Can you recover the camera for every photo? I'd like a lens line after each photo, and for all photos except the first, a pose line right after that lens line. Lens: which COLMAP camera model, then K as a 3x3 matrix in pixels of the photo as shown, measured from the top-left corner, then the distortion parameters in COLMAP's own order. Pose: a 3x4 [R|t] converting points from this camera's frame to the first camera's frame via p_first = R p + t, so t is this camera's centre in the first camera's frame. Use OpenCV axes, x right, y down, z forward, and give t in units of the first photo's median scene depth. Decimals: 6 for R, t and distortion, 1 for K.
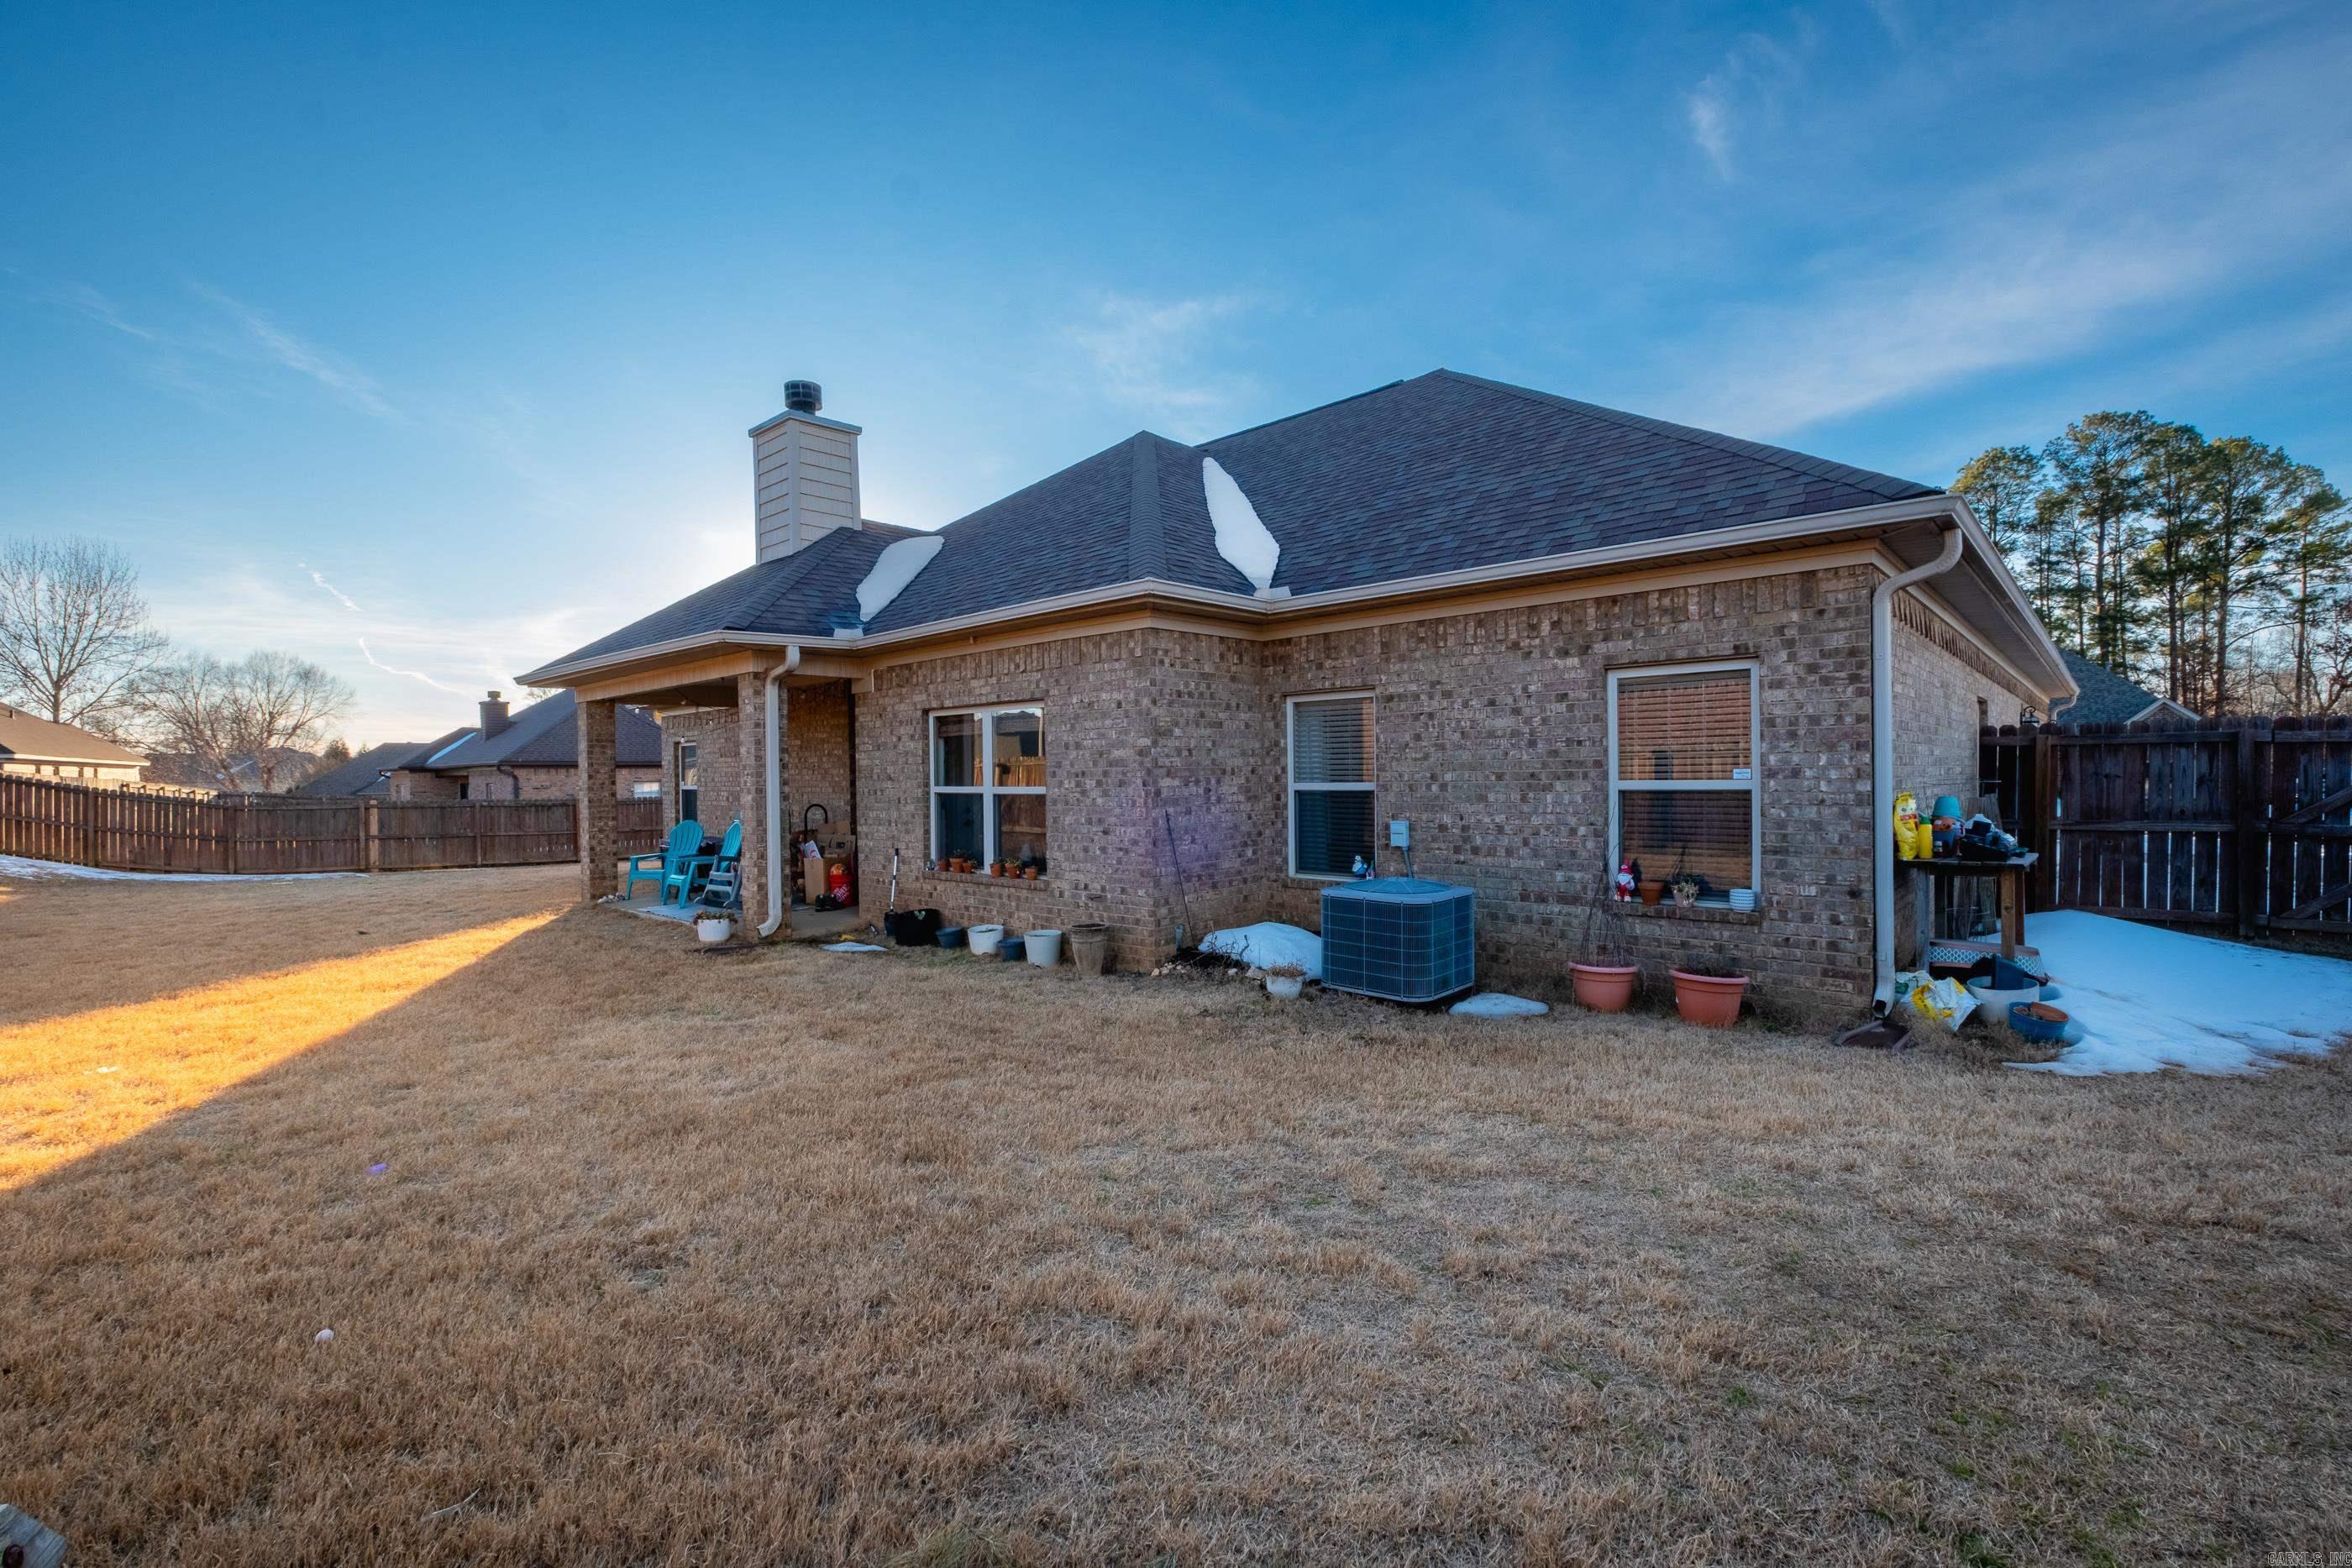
lens RADIAL K [[1010.9, 0, 1187.2], [0, 1010.9, 784.1], [0, 0, 1]] dist [0.000682, -0.000506]
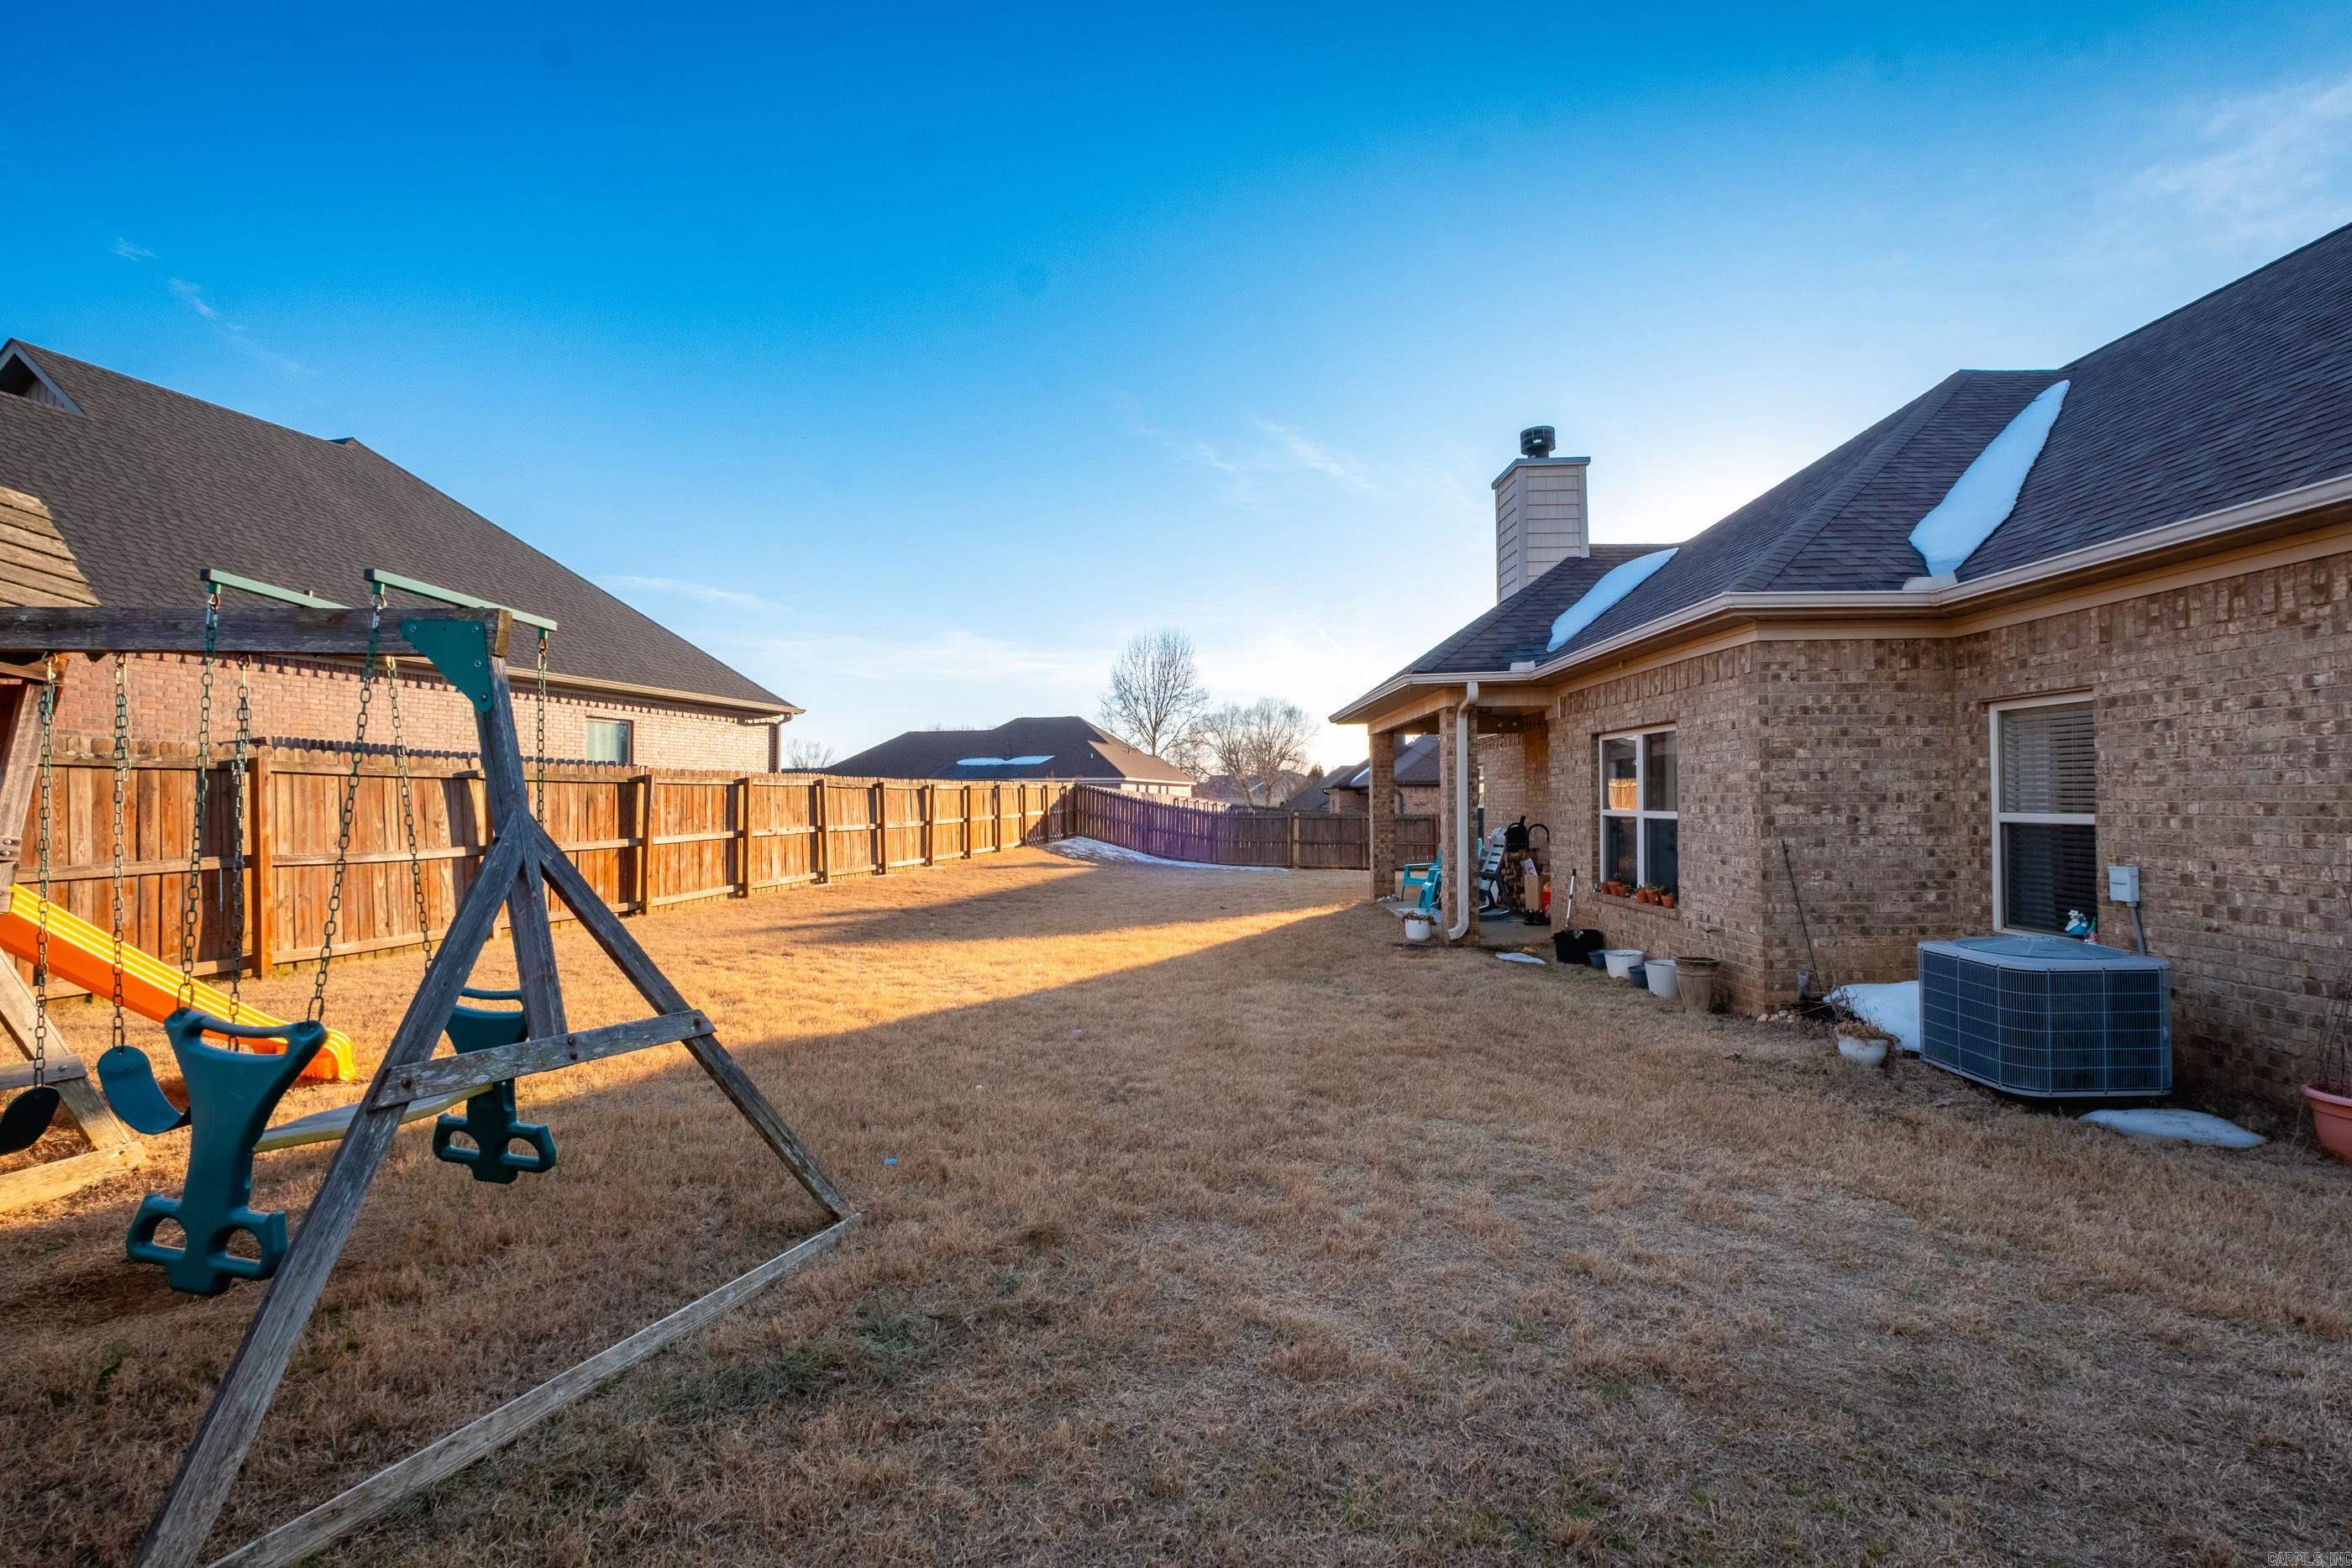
lens RADIAL K [[1048.6, 0, 1175.4], [0, 1048.6, 782.0], [0, 0, 1]] dist [-0.001028, -0.000299]
pose [[0.674212, -0.002623, -0.738533, 0.300582], [-0.012119, 0.999820, -0.014615, -0.005876], [0.738439, 0.018804, 0.674059, -0.030838]]
